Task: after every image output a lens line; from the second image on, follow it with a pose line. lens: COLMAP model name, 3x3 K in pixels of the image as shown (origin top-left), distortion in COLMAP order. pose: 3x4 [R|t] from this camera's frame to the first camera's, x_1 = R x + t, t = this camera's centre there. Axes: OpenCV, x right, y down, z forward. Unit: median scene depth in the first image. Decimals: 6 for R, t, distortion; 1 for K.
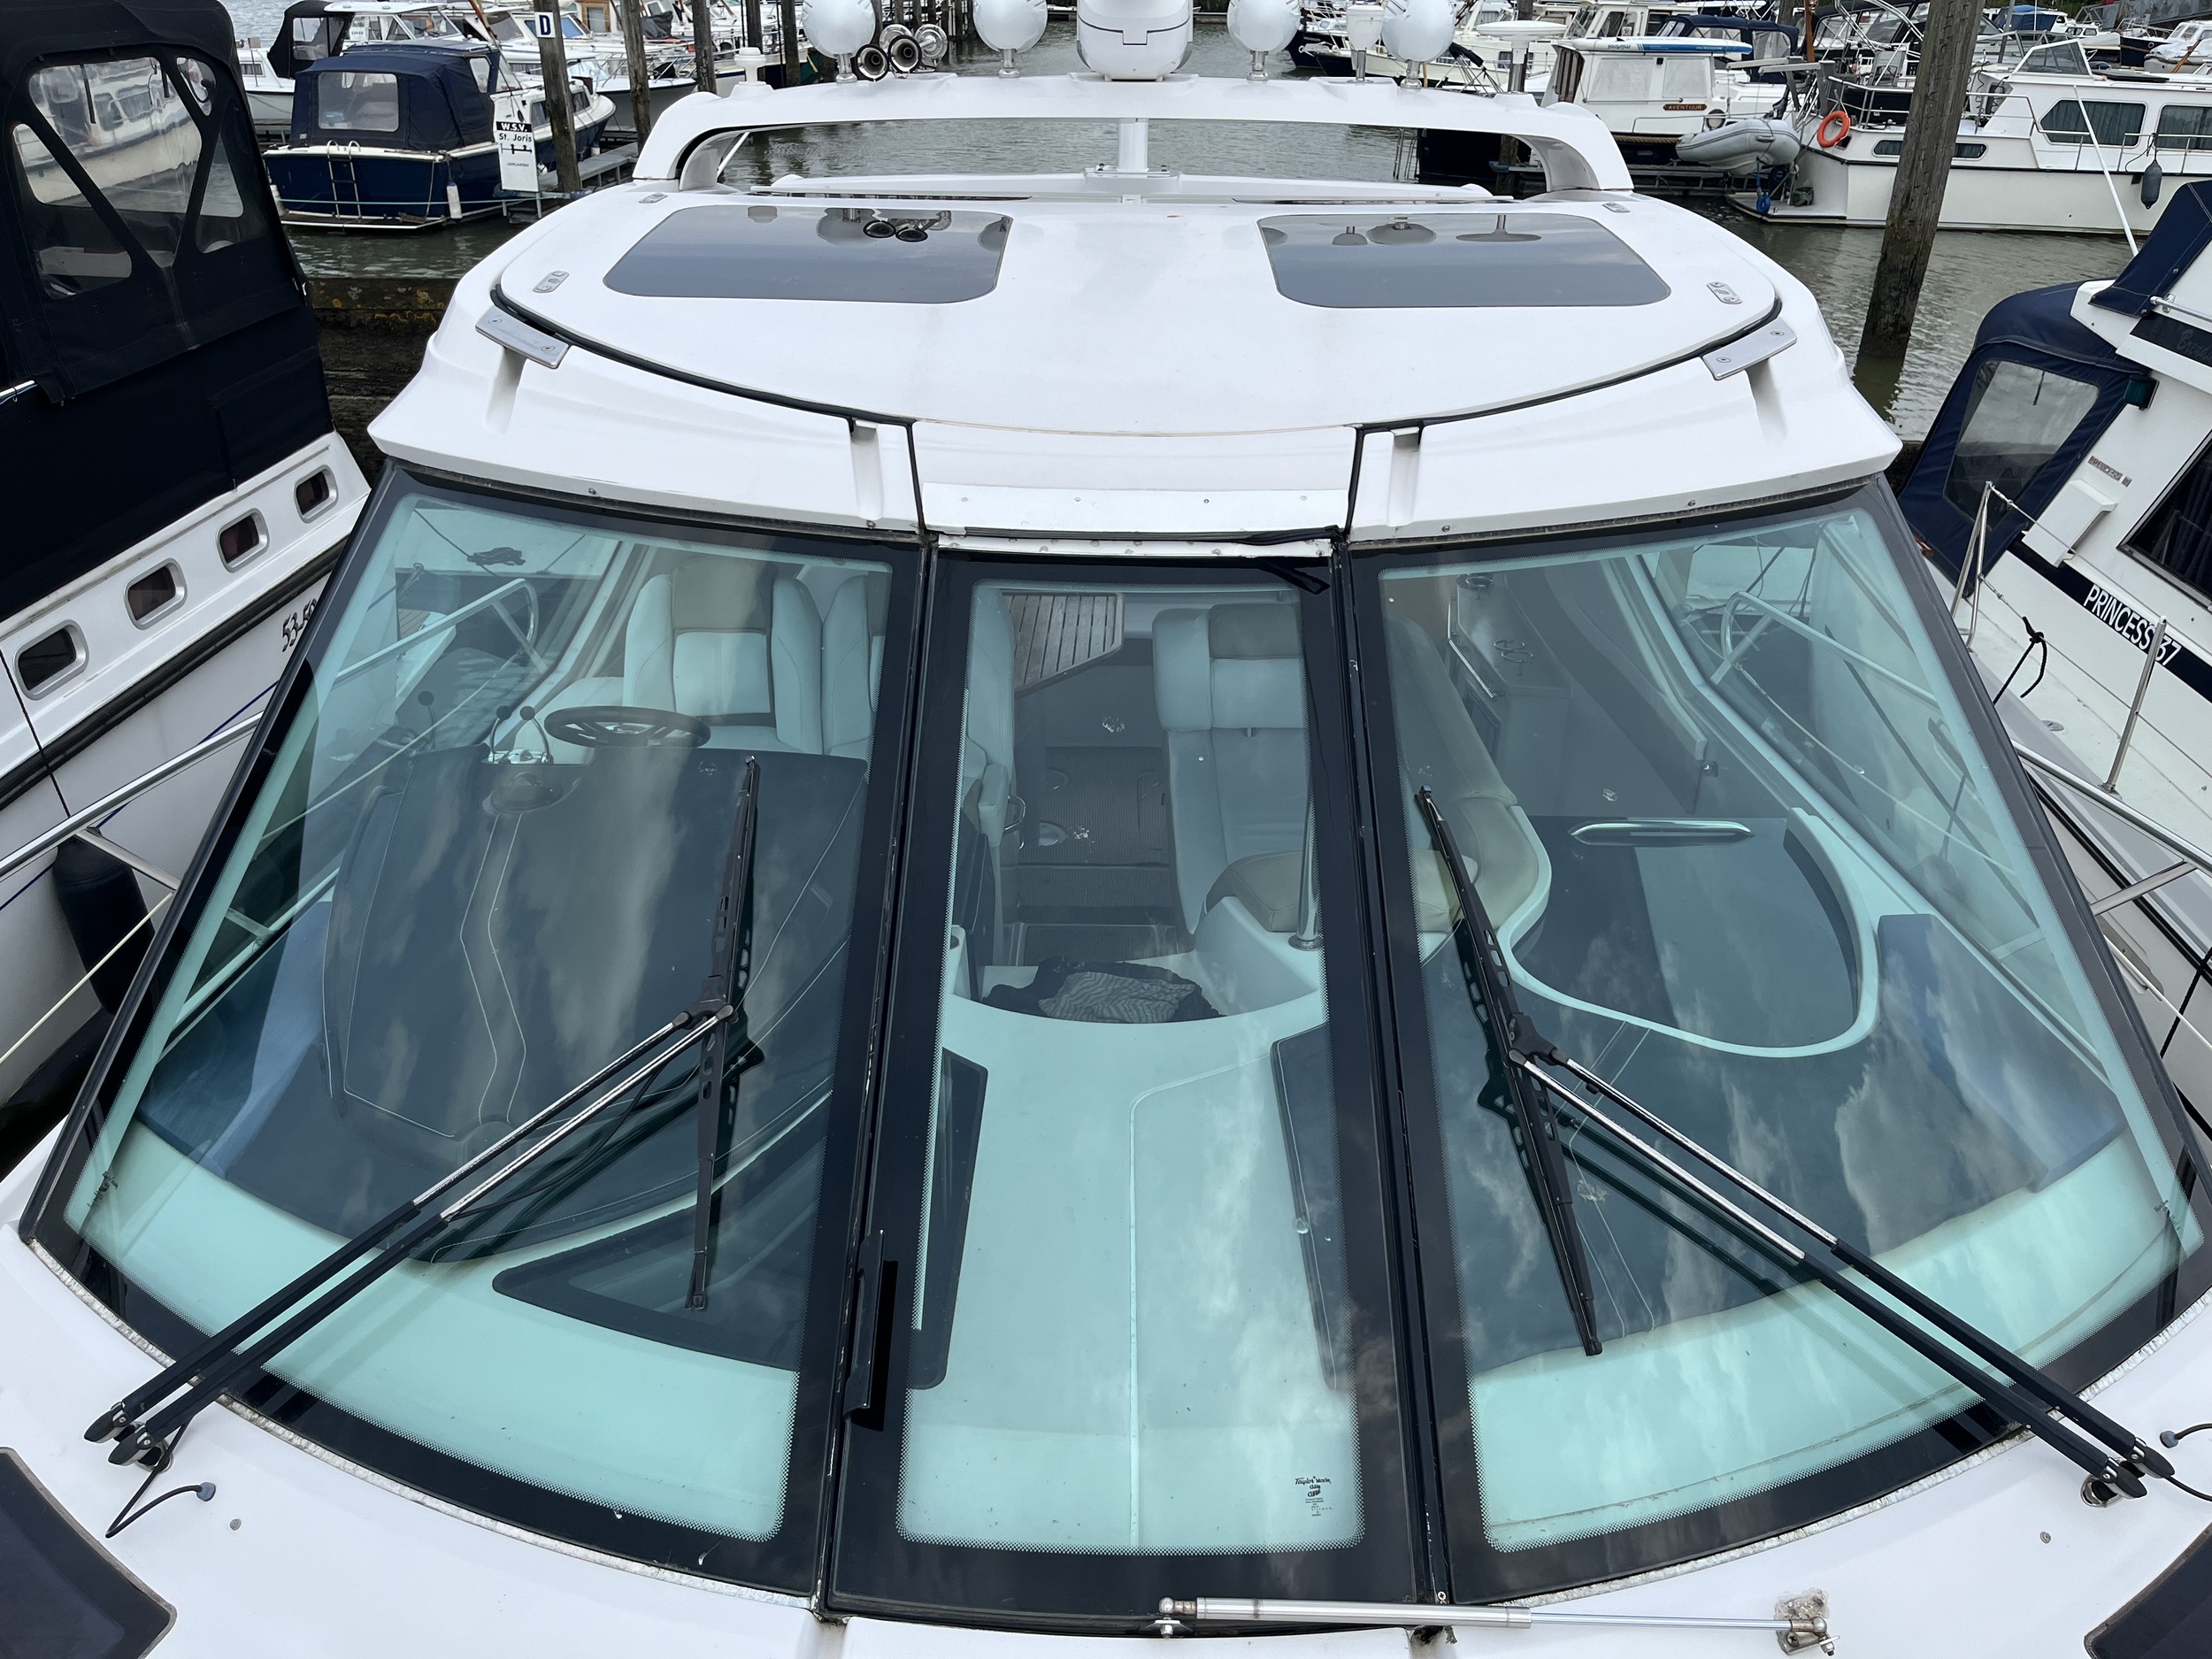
lens RADIAL K [[1672.0, 0, 1106.0], [0, 1672.0, 829.5], [0, 0, 1]] dist [0.042285, -0.049007]
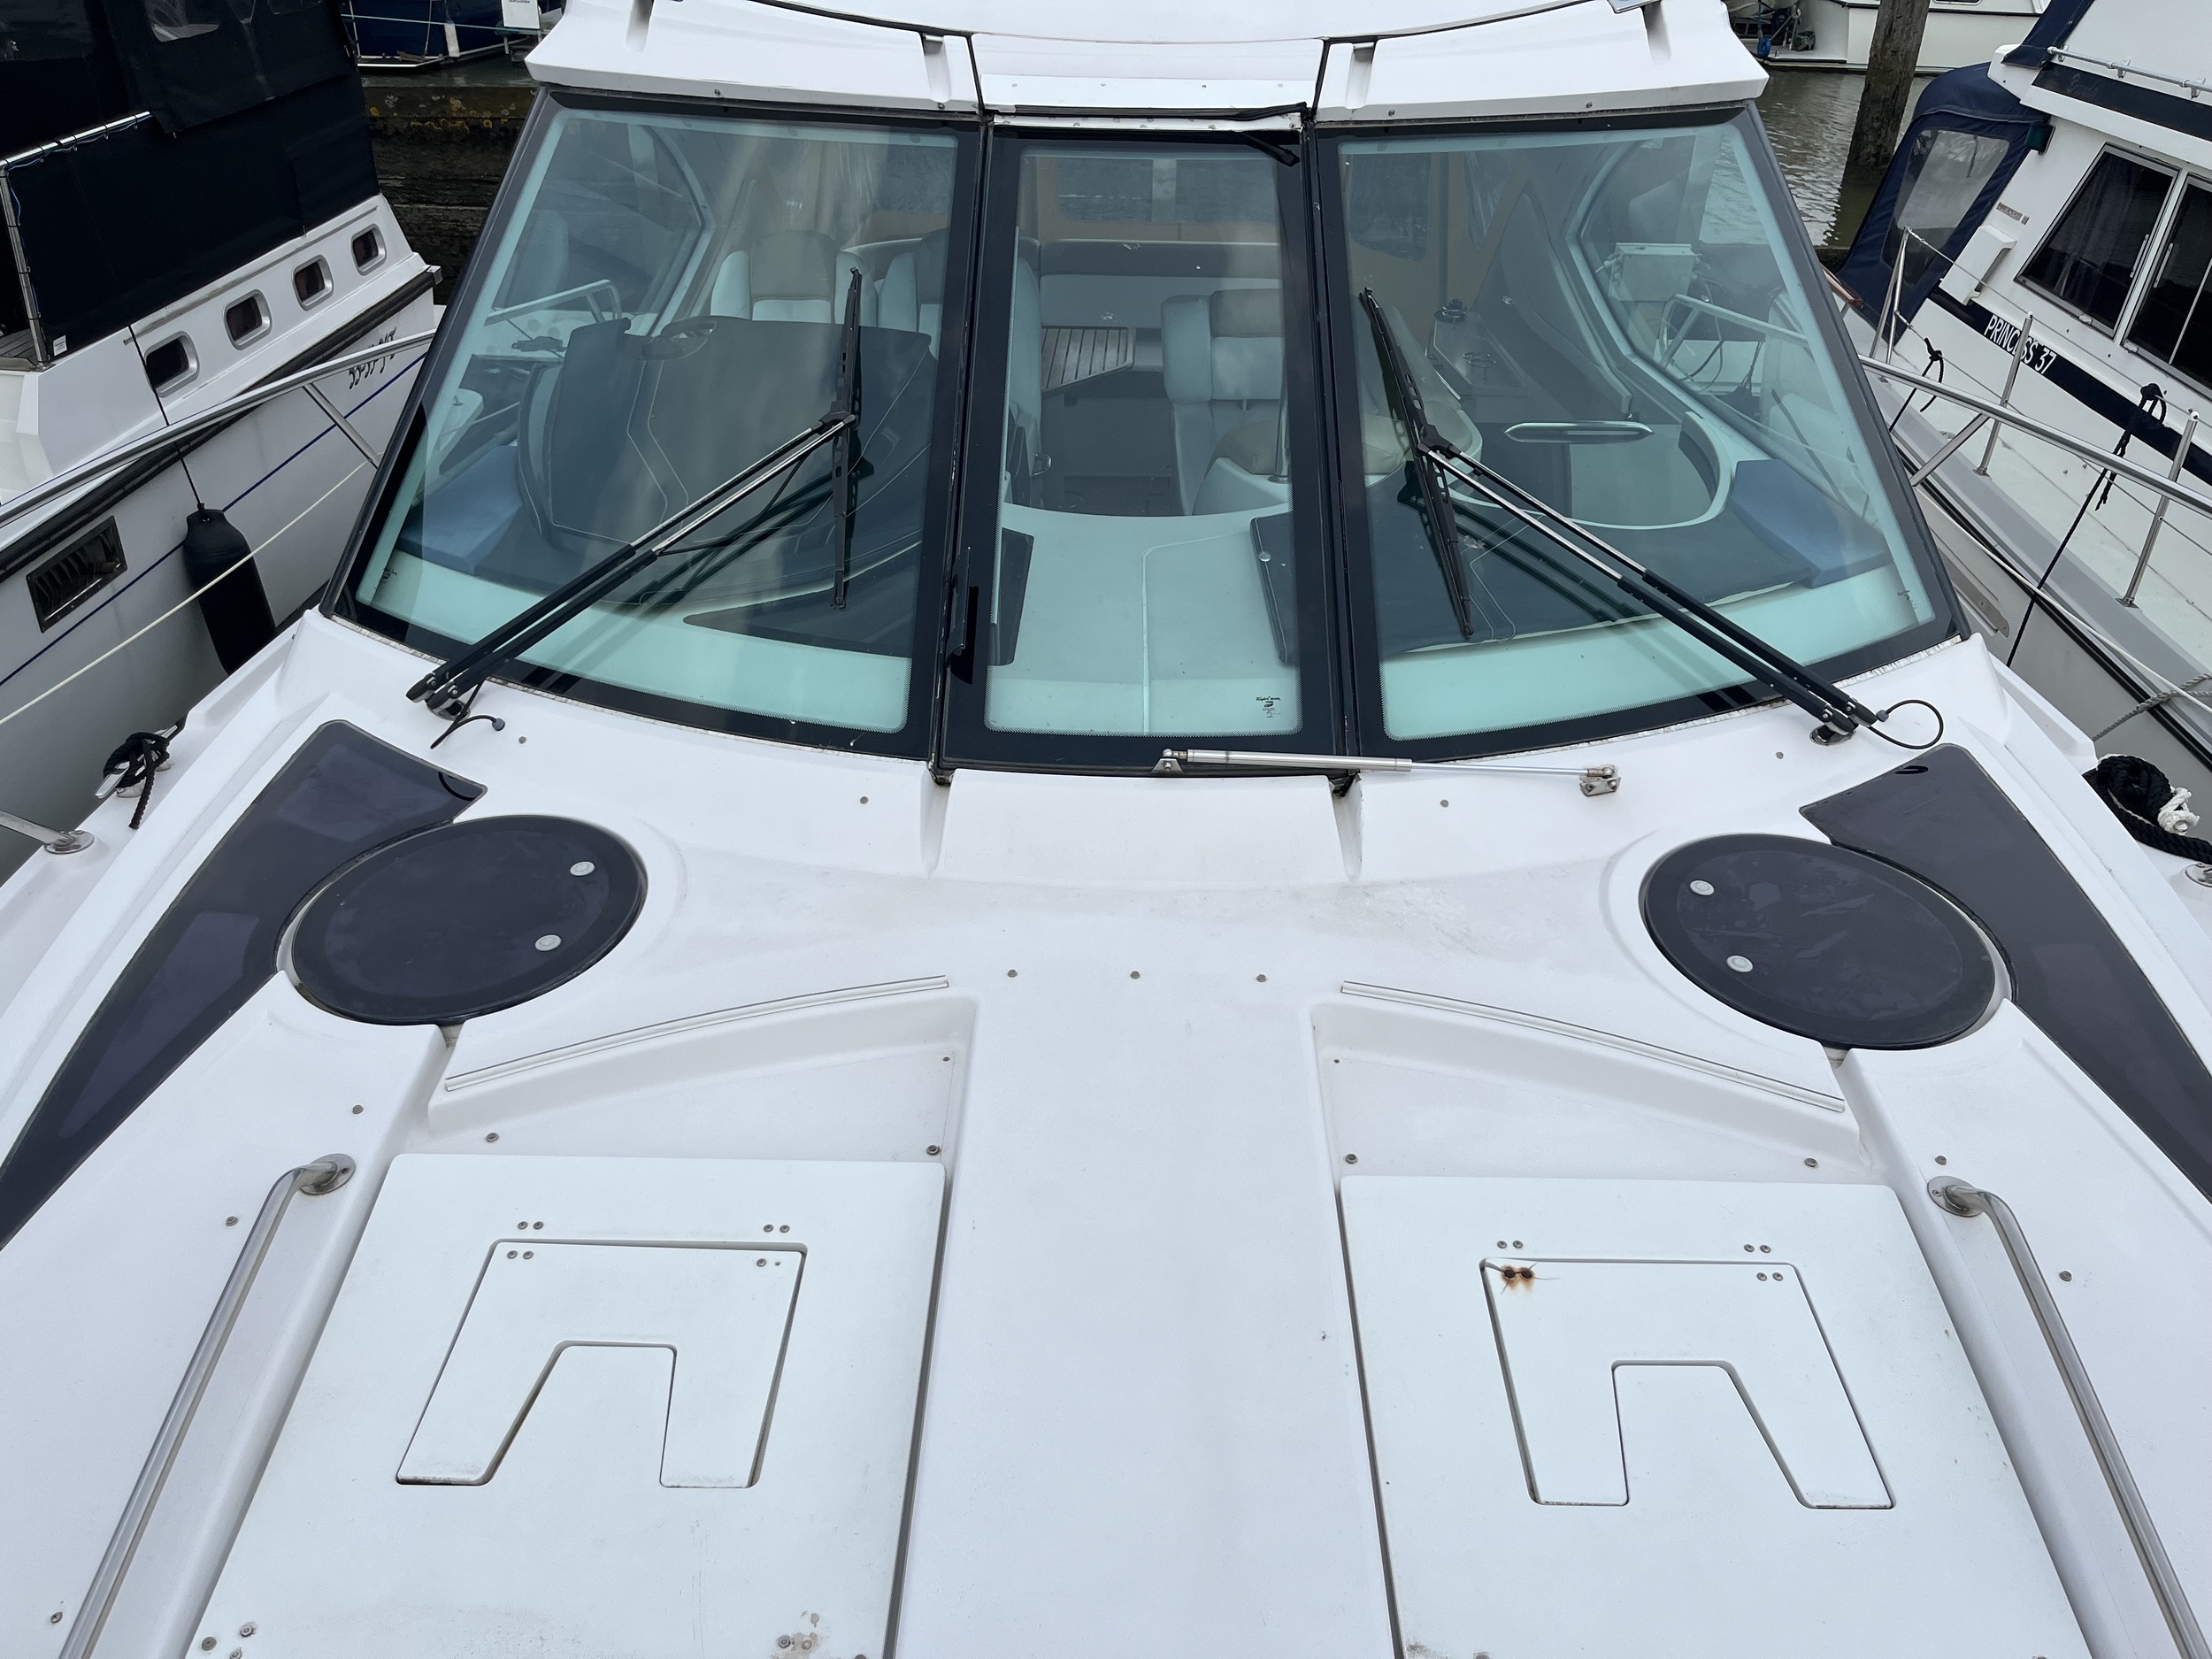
lens RADIAL K [[1670.0, 0, 1136.6], [0, 1670.0, 824.0], [0, 0, 1]] dist [0.048029, -0.049046]
pose [[0.999859, 0.002303, 0.016653, -0.011855], [-0.003369, 0.997924, 0.064322, 0.280709], [-0.016470, -0.064369, 0.997790, -0.314213]]
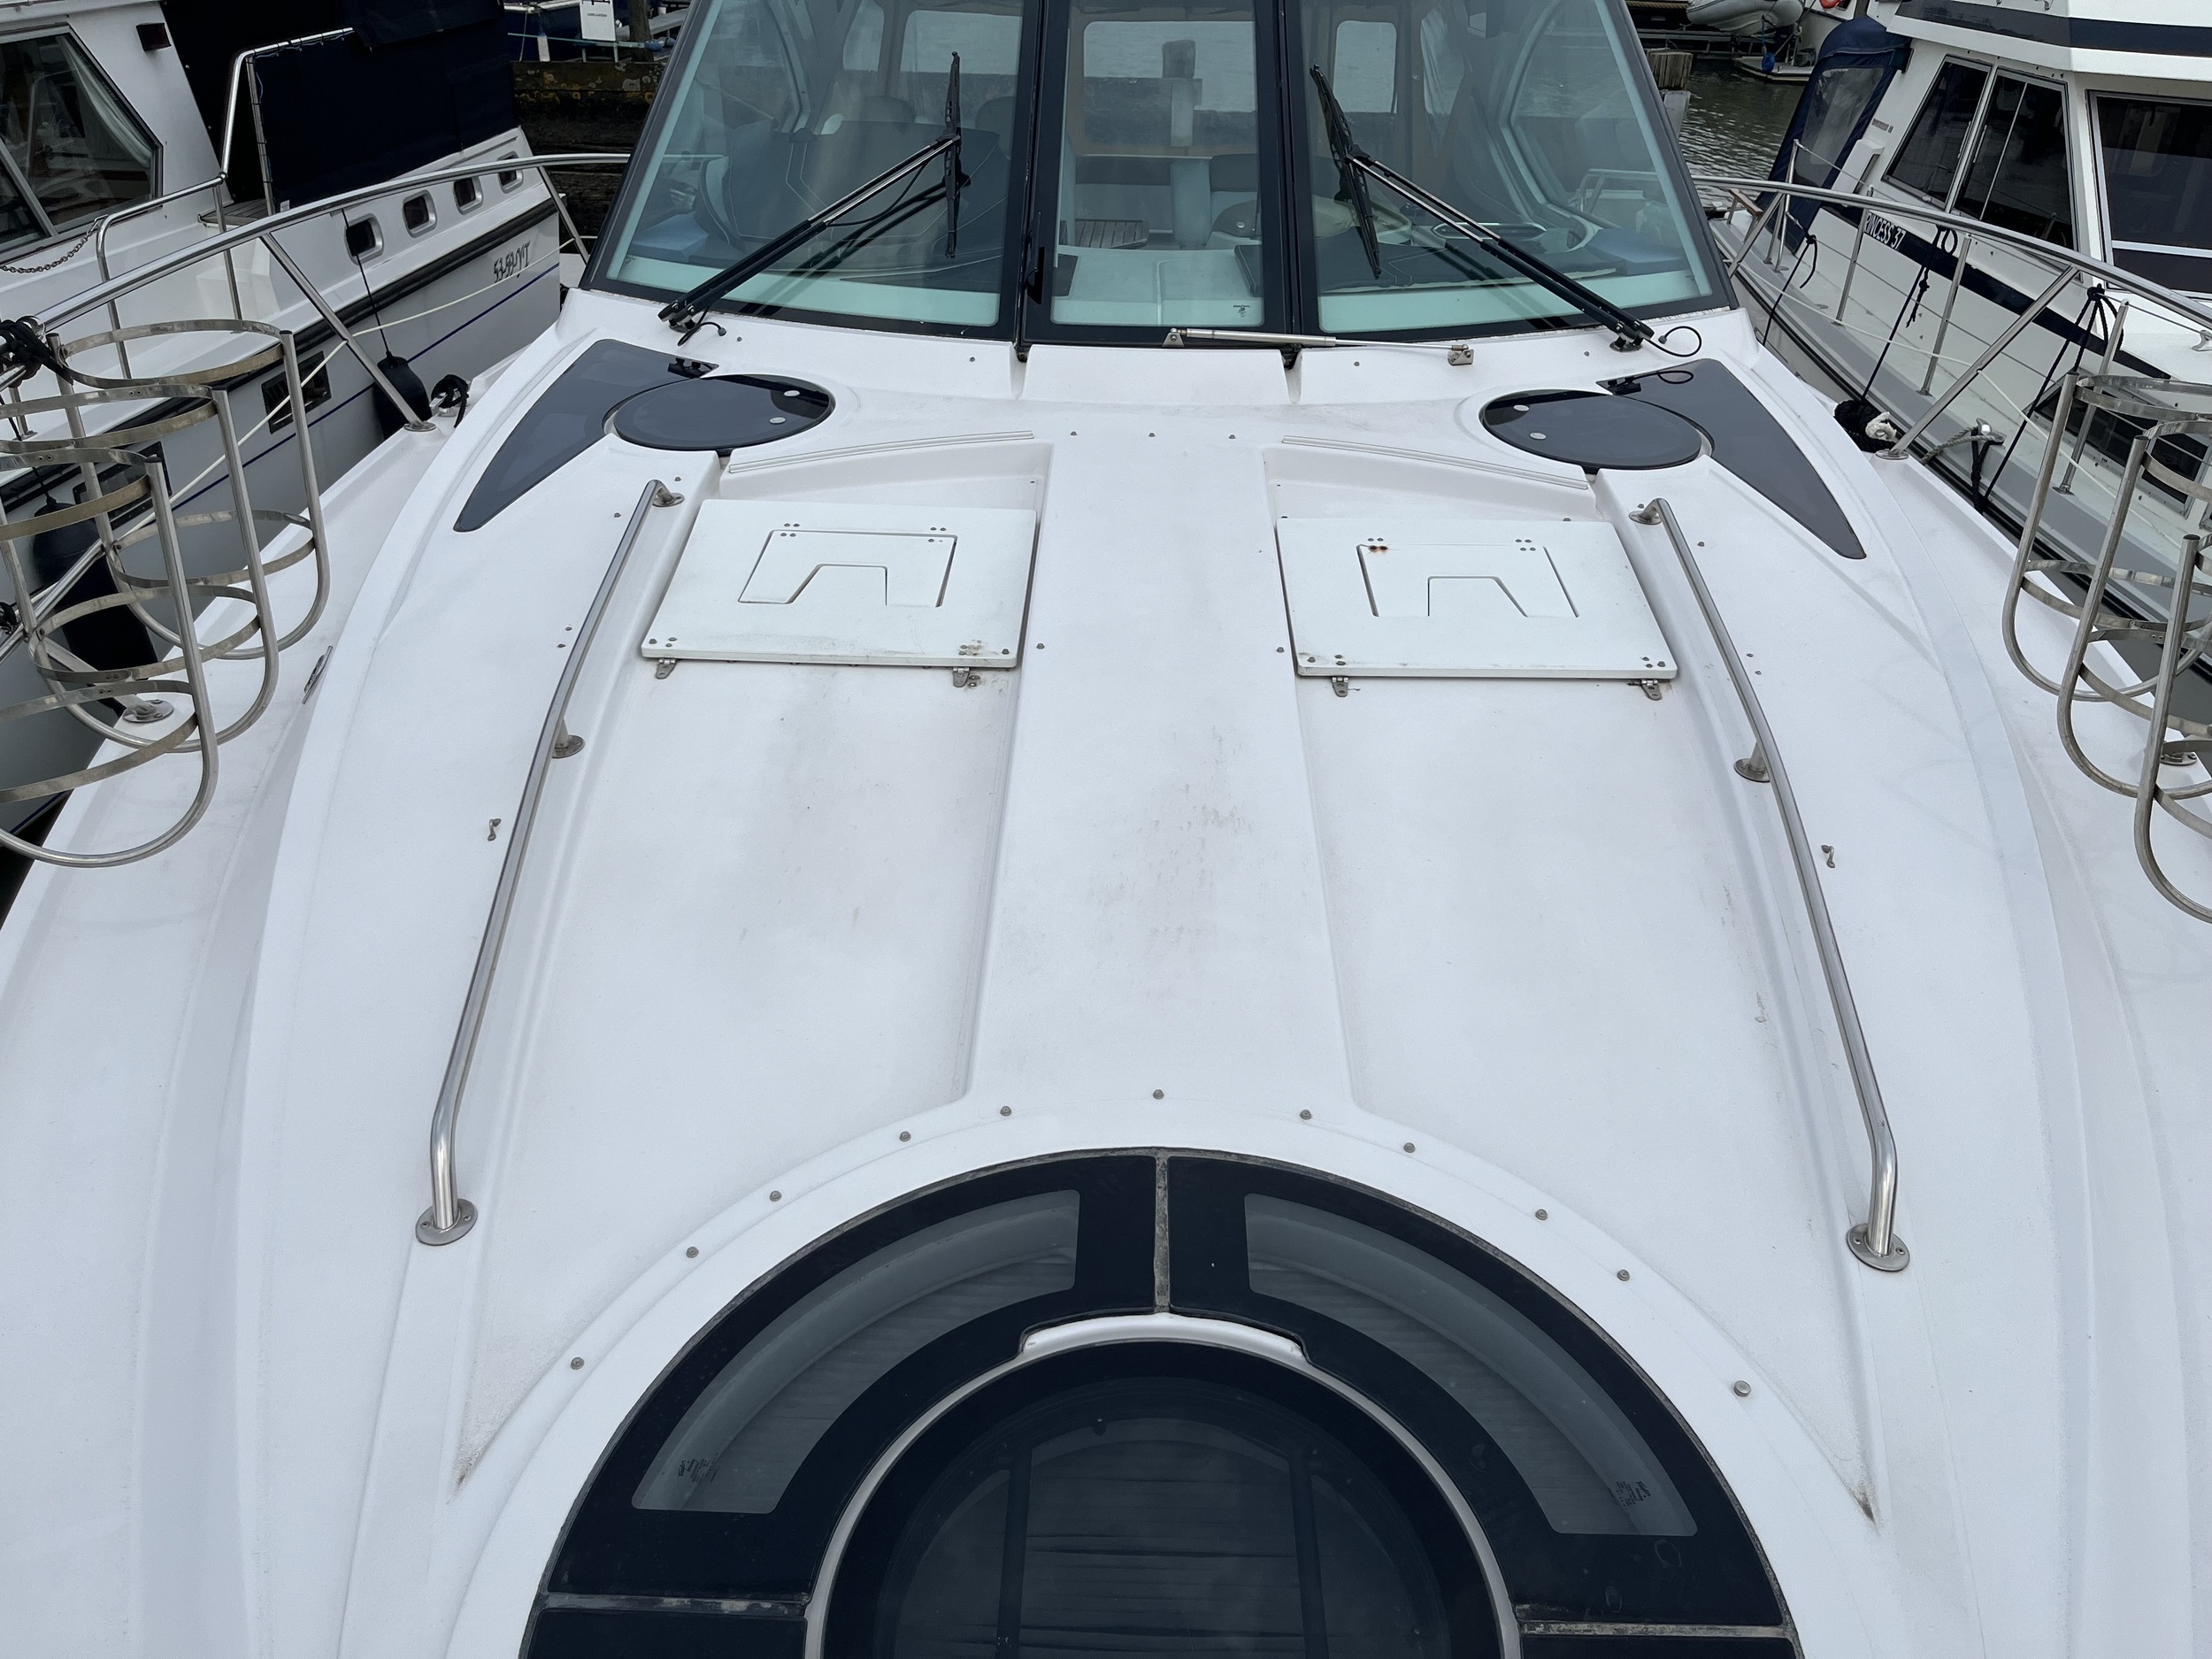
lens RADIAL K [[1670.0, 0, 1136.6], [0, 1670.0, 824.0], [0, 0, 1]] dist [0.048029, -0.049046]
pose [[0.999934, 0.006620, 0.009373, -0.020782], [-0.006992, 0.999166, 0.040237, 0.676392], [-0.009099, -0.040299, 0.999146, -0.832902]]
